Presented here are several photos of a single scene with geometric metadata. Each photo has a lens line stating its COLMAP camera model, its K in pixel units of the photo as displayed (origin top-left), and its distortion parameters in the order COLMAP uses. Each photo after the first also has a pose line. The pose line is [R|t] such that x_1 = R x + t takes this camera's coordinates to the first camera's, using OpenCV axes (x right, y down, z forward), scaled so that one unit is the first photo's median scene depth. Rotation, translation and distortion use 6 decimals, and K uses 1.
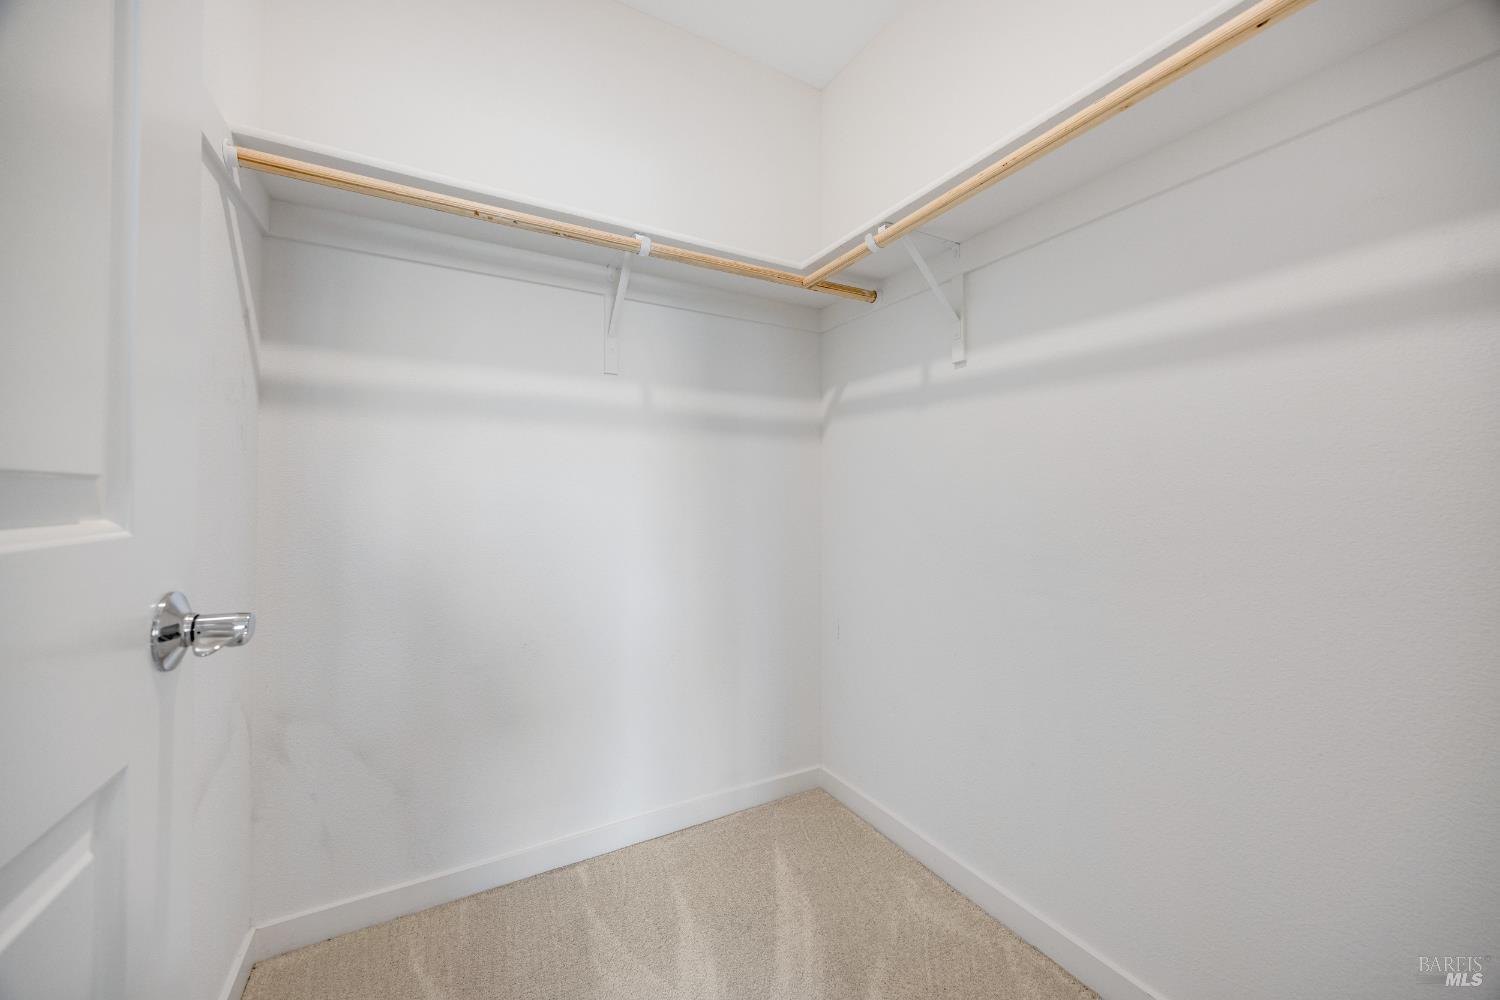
lens RADIAL K [[573.4, 0, 746.6], [0, 573.4, 498.8], [0, 0, 1]] dist [0.001060, 0.000091]
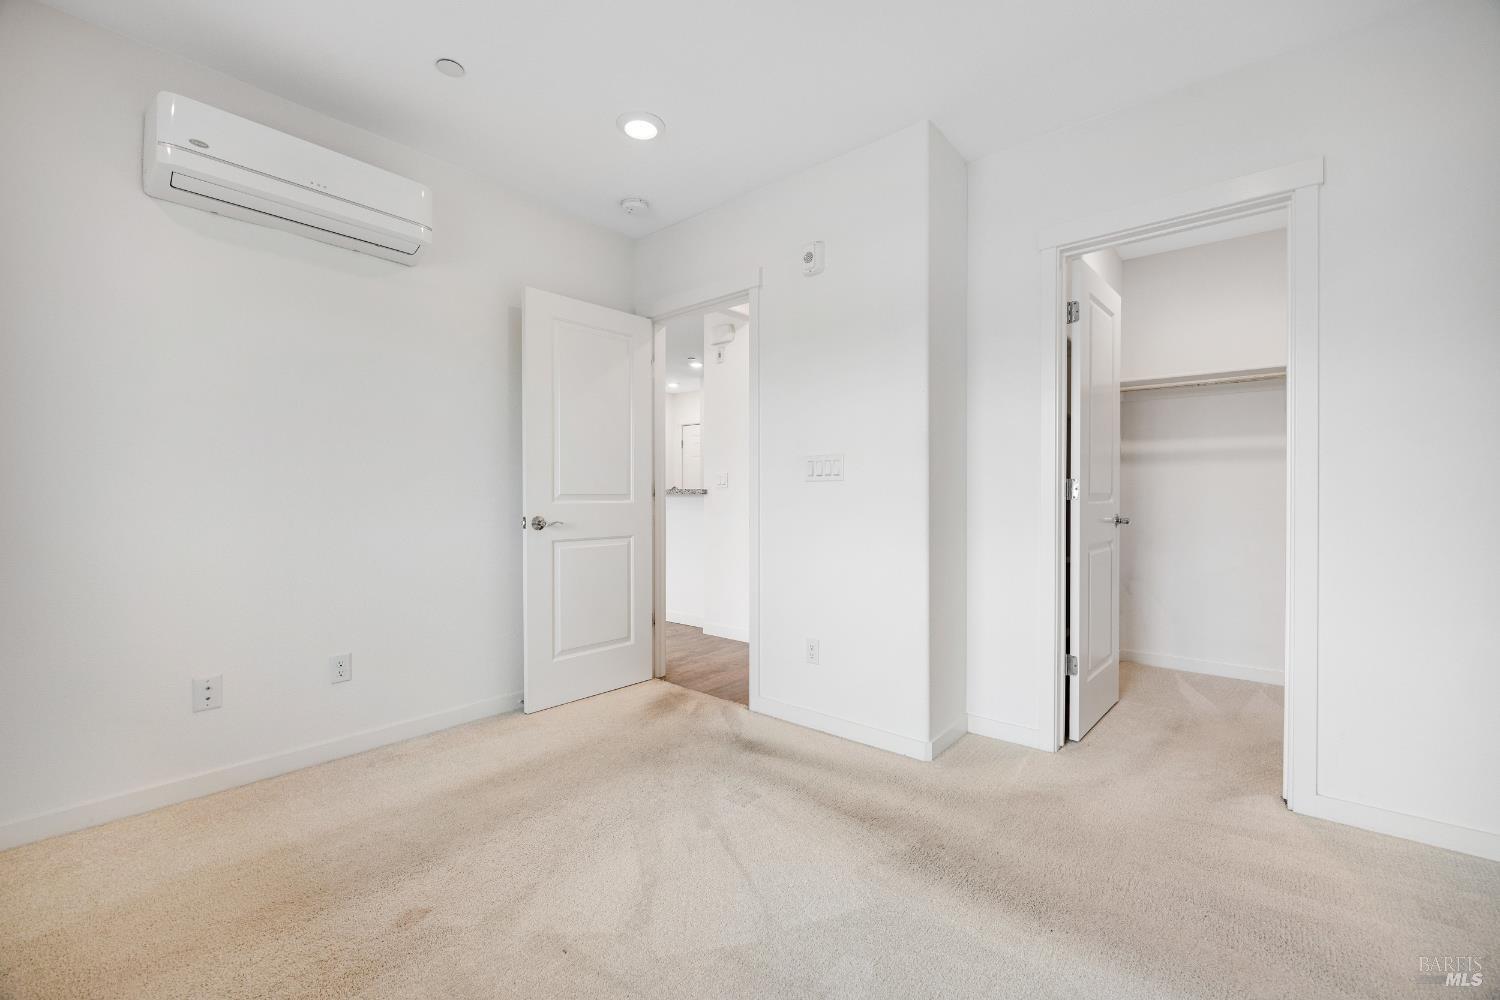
lens RADIAL K [[573.4, 0, 746.6], [0, 573.4, 498.8], [0, 0, 1]] dist [0.001060, 0.000091]
pose [[0.316315, 0.006996, -0.948628, 1.262519], [-0.002572, 0.999975, 0.006517, -0.003578], [0.948651, 0.000379, 0.316325, -1.672839]]
